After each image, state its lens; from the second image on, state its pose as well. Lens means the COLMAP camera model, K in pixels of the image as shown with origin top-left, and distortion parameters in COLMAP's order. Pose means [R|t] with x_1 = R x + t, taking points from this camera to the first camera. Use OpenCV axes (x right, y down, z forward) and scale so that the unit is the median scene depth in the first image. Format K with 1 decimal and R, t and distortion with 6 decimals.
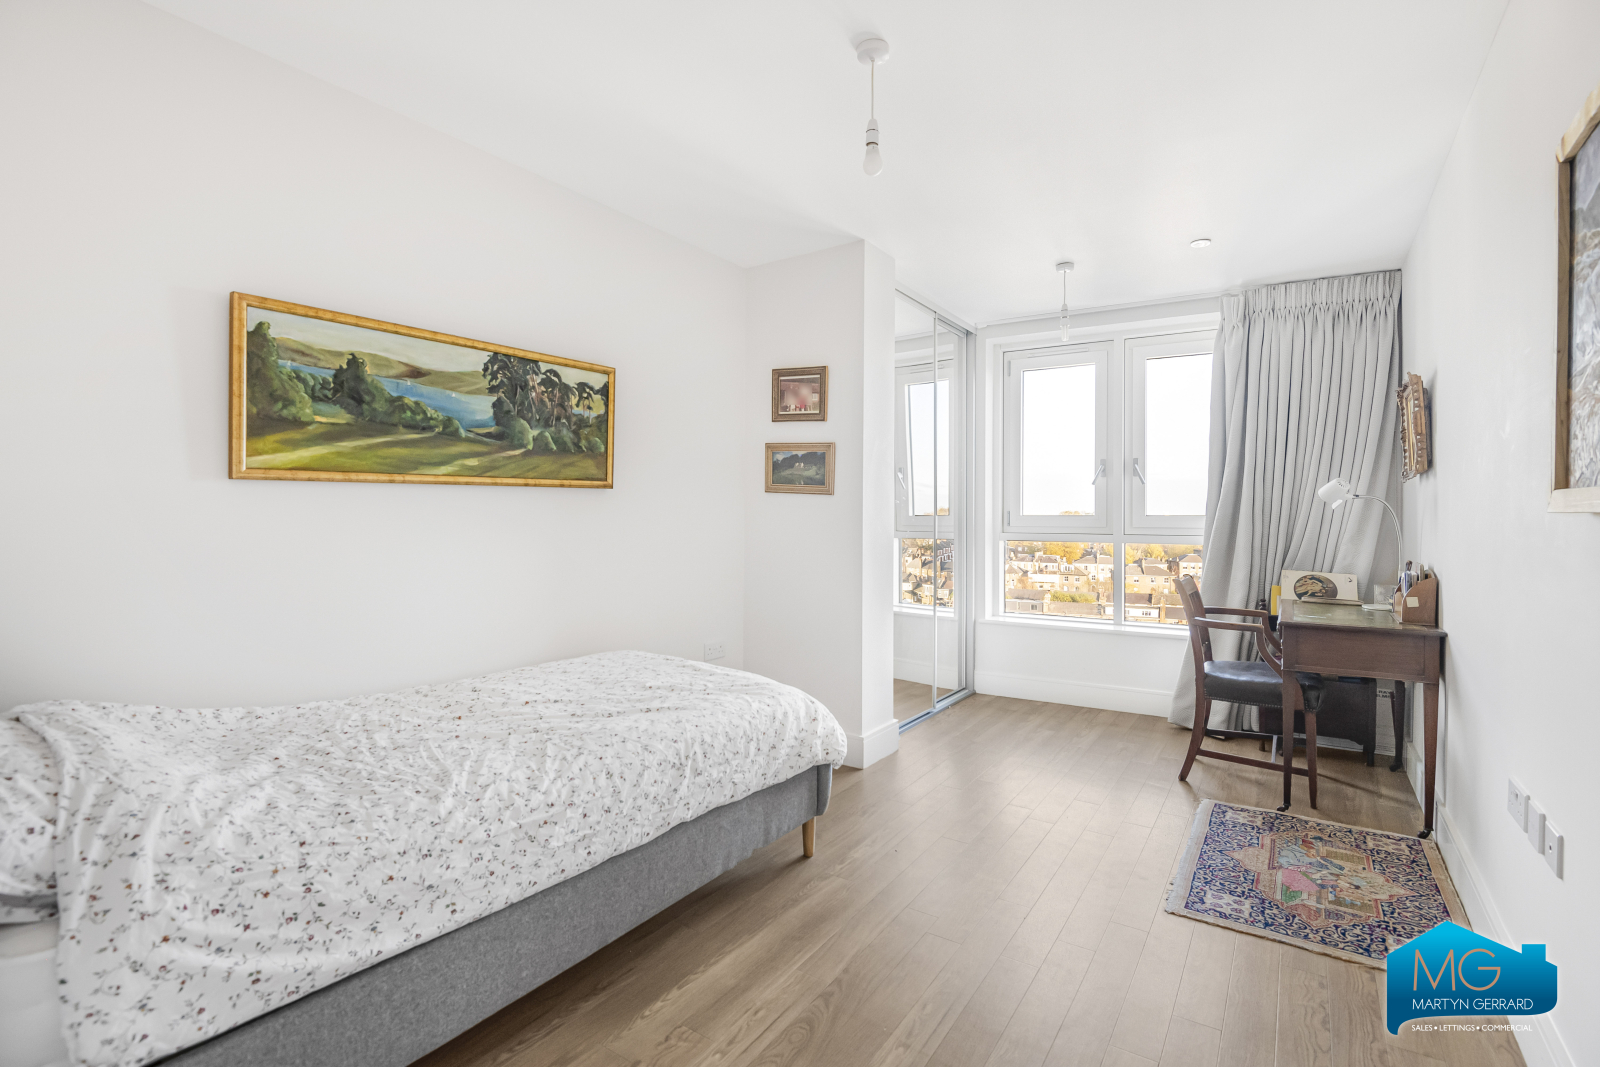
lens RADIAL K [[719.5, 0, 809.8], [0, 719.5, 520.2], [0, 0, 1]] dist [-0.001753, -0.012216]
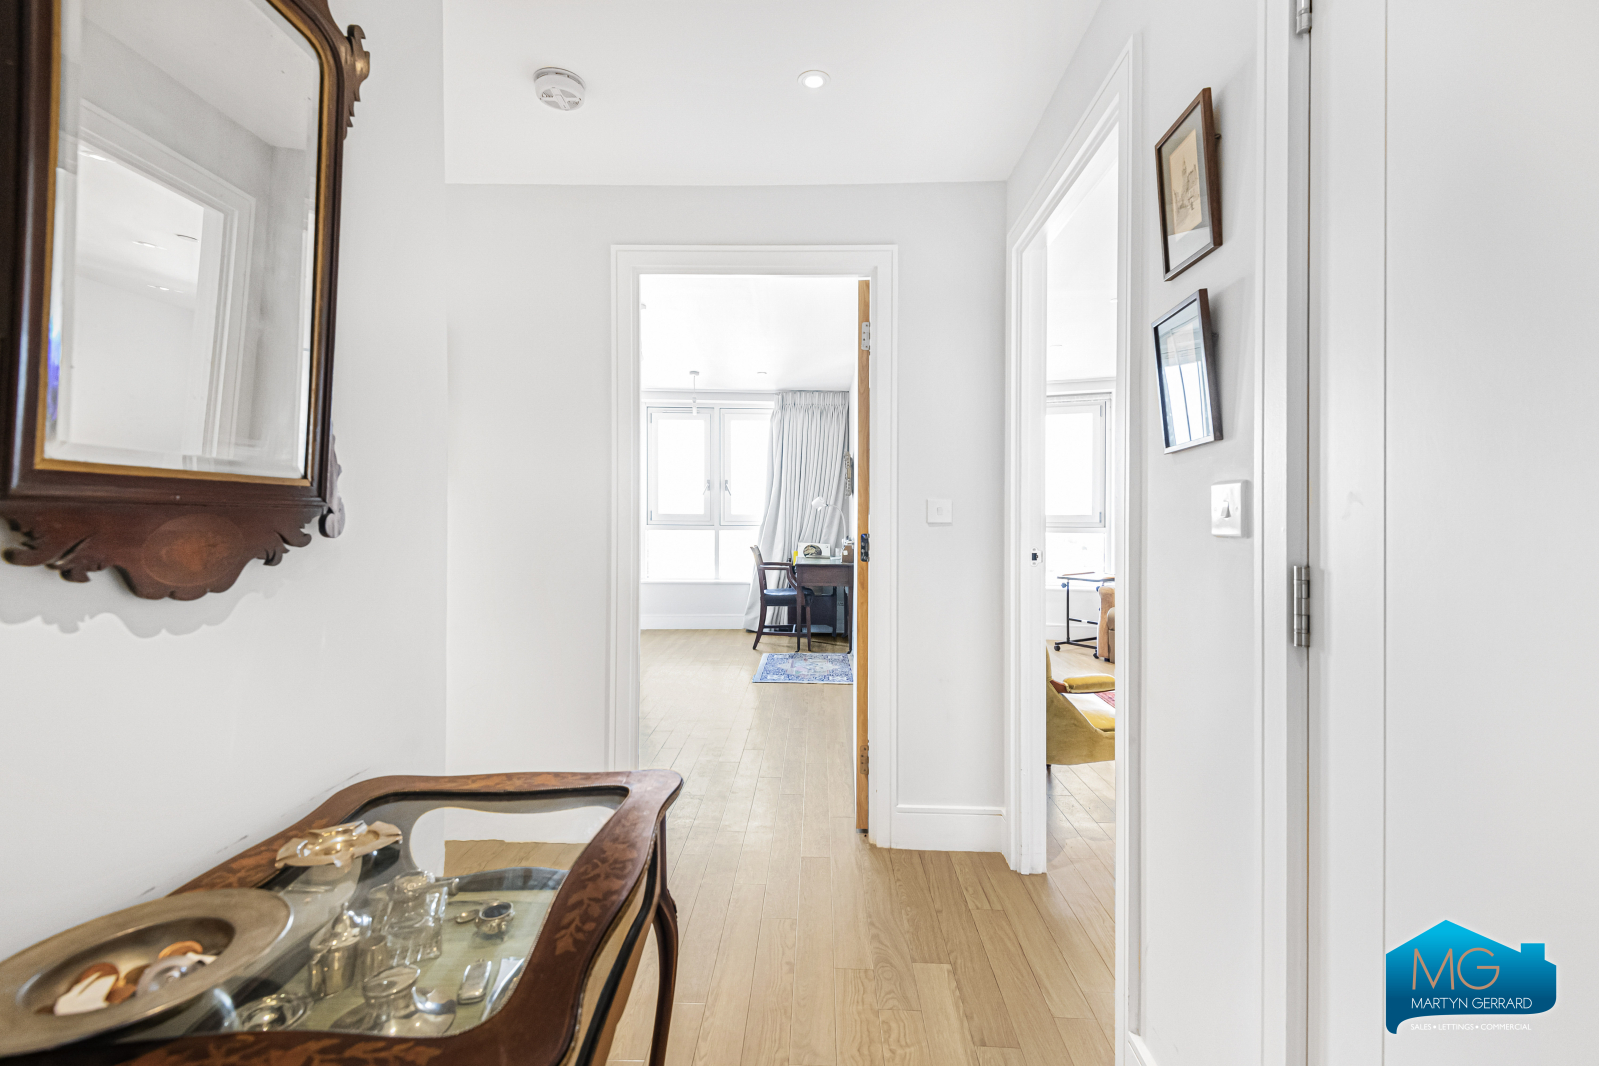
lens RADIAL K [[719.1, 0, 796.2], [0, 719.1, 526.9], [0, 0, 1]] dist [-0.001753, -0.012216]
pose [[0.844195, -0.007530, 0.535983, -0.593618], [-0.000073, 0.999900, 0.014161, 0.001893], [-0.536036, -0.011994, 0.844110, -0.978435]]
